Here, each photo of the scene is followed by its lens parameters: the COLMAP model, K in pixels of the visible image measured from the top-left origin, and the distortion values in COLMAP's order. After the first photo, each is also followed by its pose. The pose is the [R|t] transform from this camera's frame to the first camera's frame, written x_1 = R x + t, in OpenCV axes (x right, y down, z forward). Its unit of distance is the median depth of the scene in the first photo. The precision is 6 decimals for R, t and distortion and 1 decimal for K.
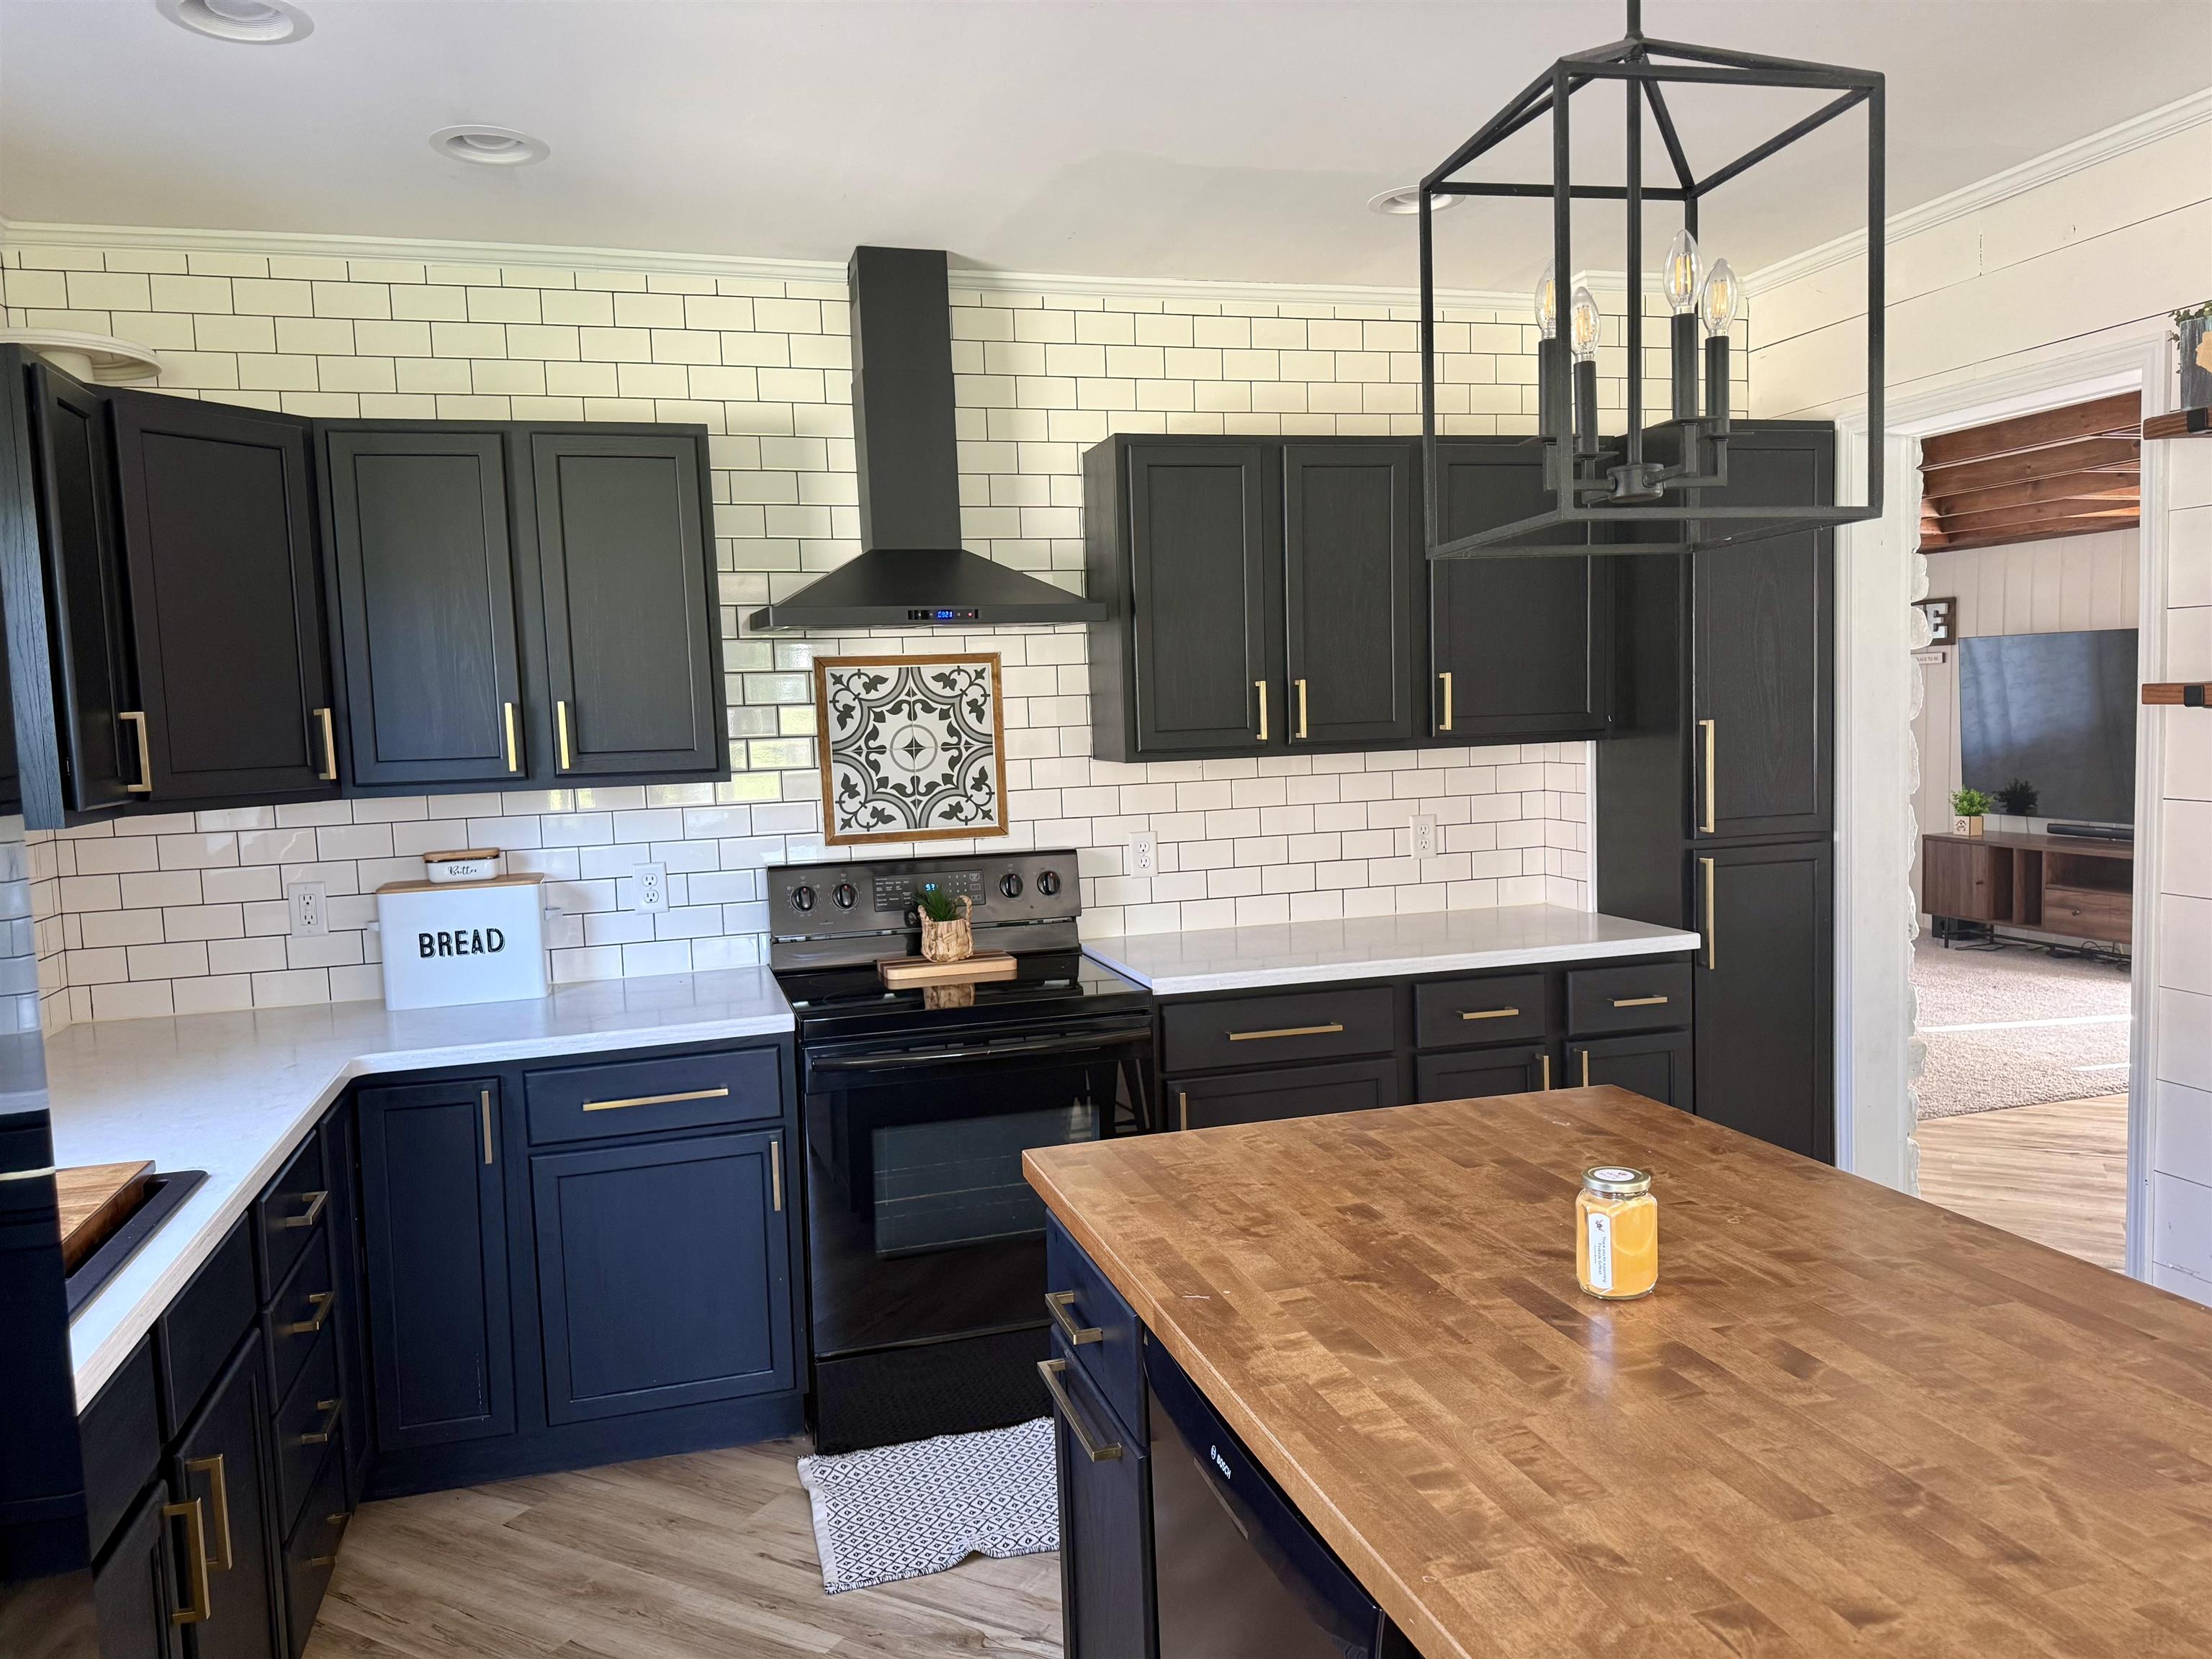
lens RADIAL K [[1549.9, 0, 1103.5], [0, 1549.9, 836.1], [0, 0, 1]] dist [0.101125, -0.132601]
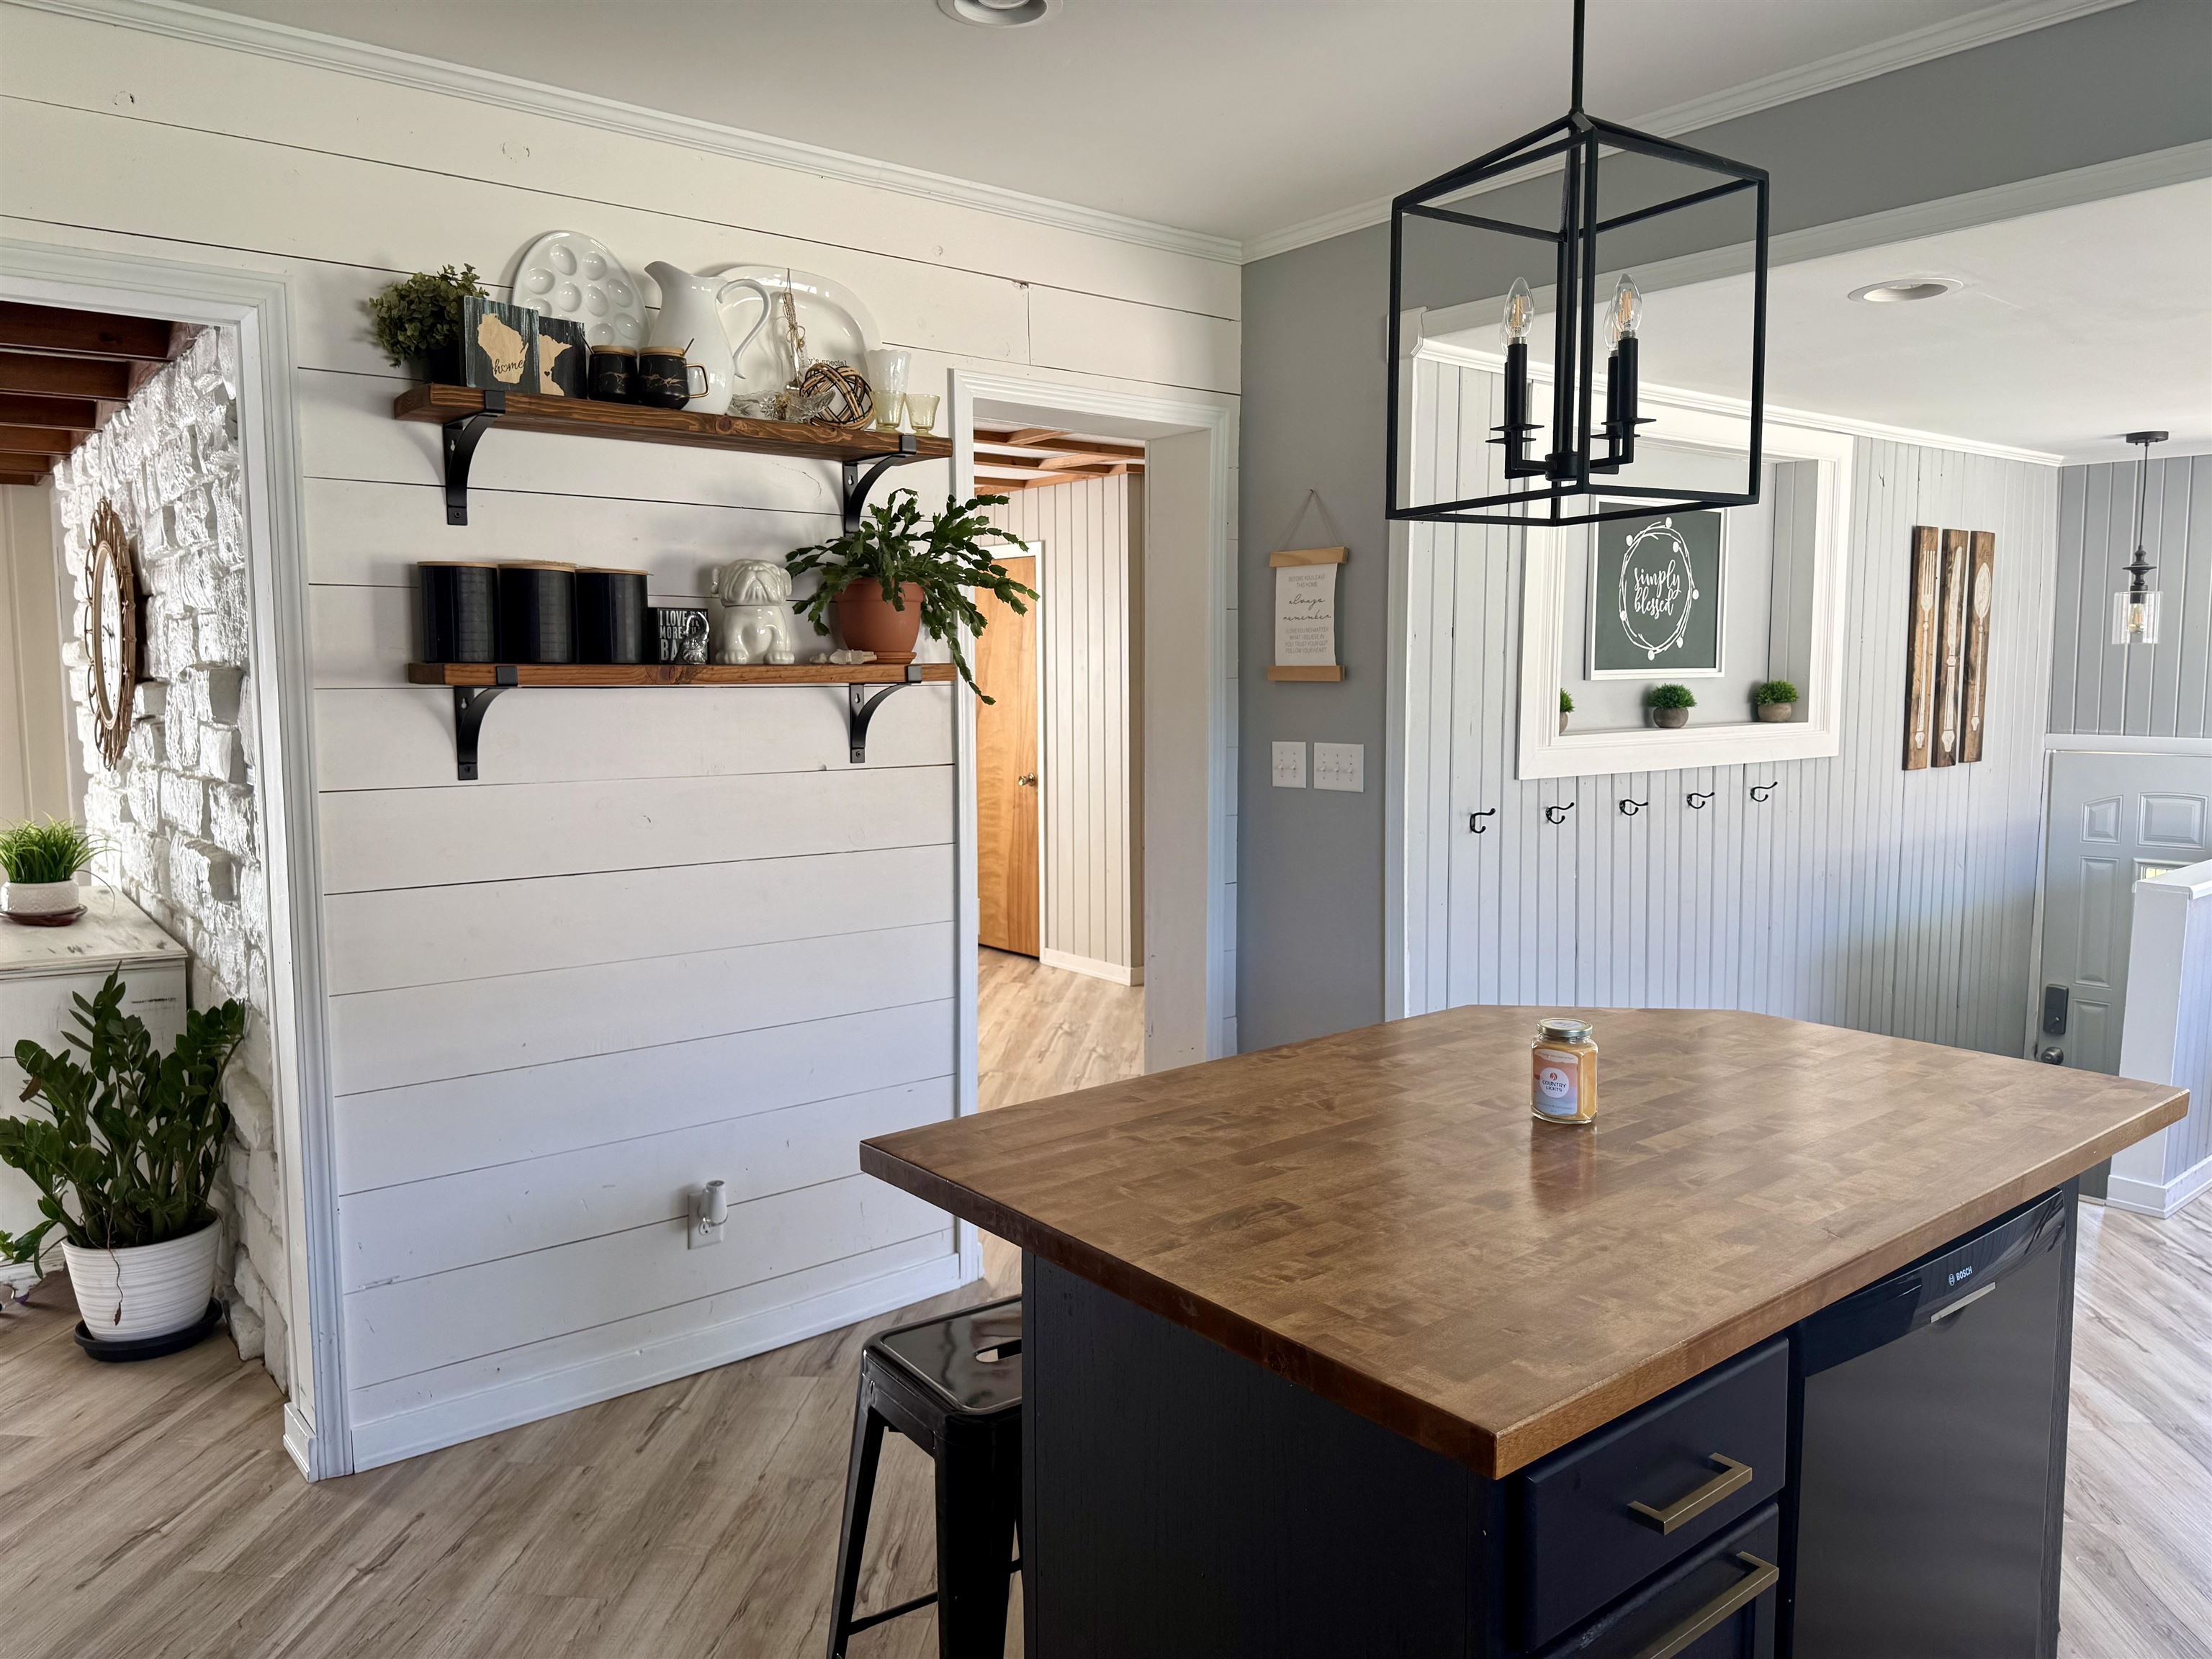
lens RADIAL K [[1549.9, 0, 1101.8], [0, 1549.9, 822.8], [0, 0, 1]] dist [0.101125, -0.132601]
pose [[-0.392228, -0.065226, 0.917553, -0.516748], [0.079258, 0.991377, 0.104355, -0.084741], [-0.916447, 0.113654, -0.383676, 1.381734]]
